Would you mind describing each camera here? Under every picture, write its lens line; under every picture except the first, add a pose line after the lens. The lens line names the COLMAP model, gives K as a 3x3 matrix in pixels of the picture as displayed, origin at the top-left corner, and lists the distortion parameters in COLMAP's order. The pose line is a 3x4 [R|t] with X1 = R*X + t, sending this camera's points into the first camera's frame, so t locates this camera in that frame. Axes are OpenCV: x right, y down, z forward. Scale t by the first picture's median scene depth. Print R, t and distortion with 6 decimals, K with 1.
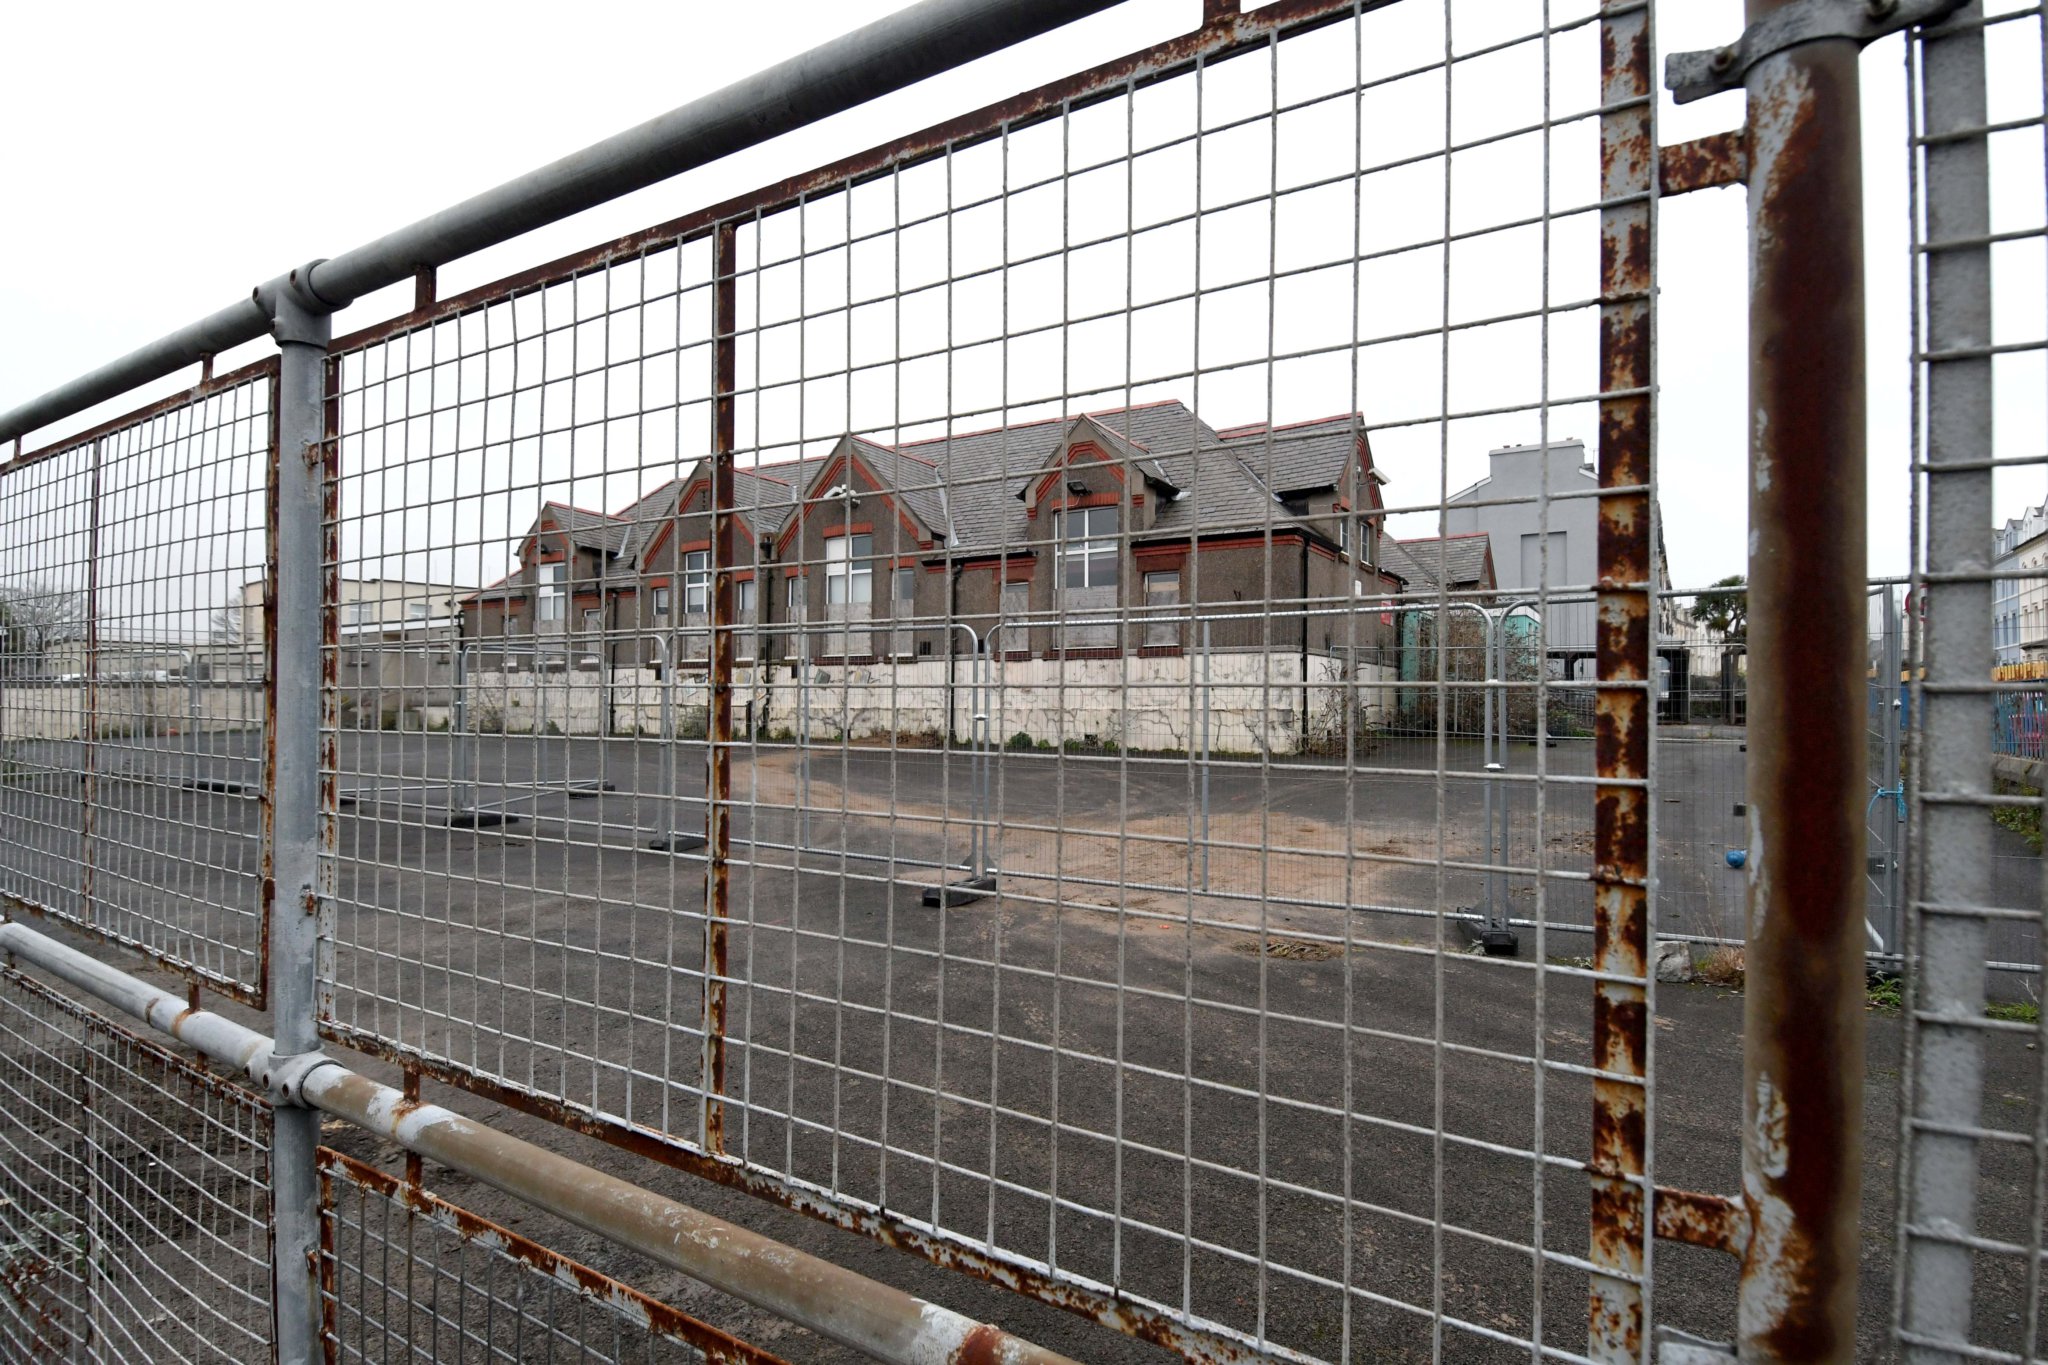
lens RADIAL K [[1033.8, 0, 1040.0], [0, 1033.8, 698.3], [0, 0, 1]] dist [0.047408, -0.050044]
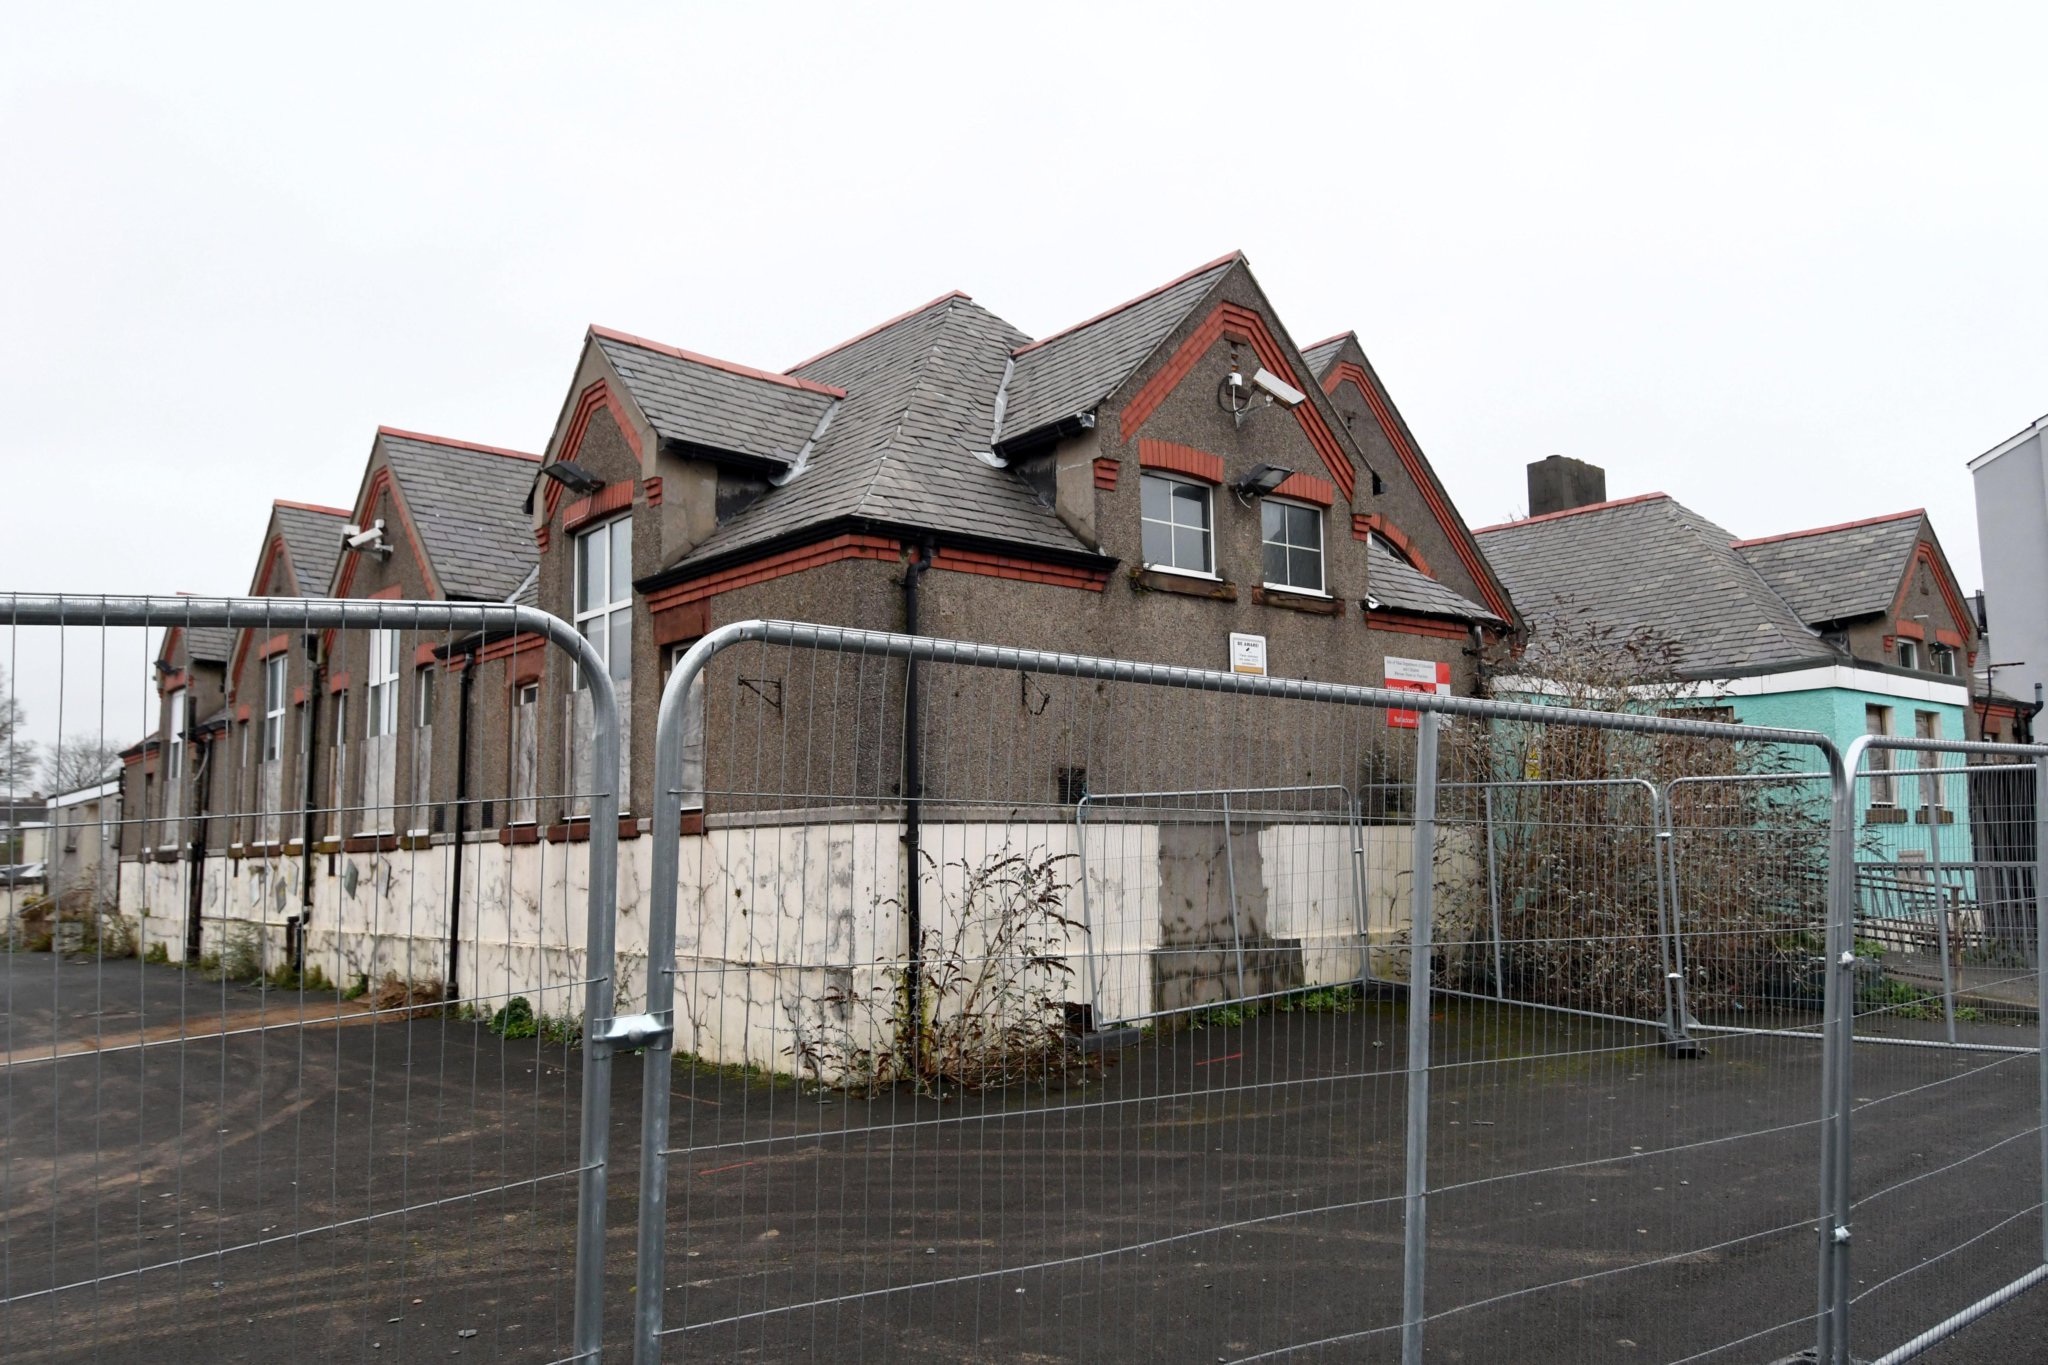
lens RADIAL K [[1517.3, 0, 957.9], [0, 1517.3, 685.0], [0, 0, 1]] dist [0.084444, -0.110380]
pose [[0.948412, -0.047303, -0.313492, 0.412662], [0.011099, 0.993154, -0.116281, -0.025690], [0.316846, 0.106803, 0.942444, 0.408519]]
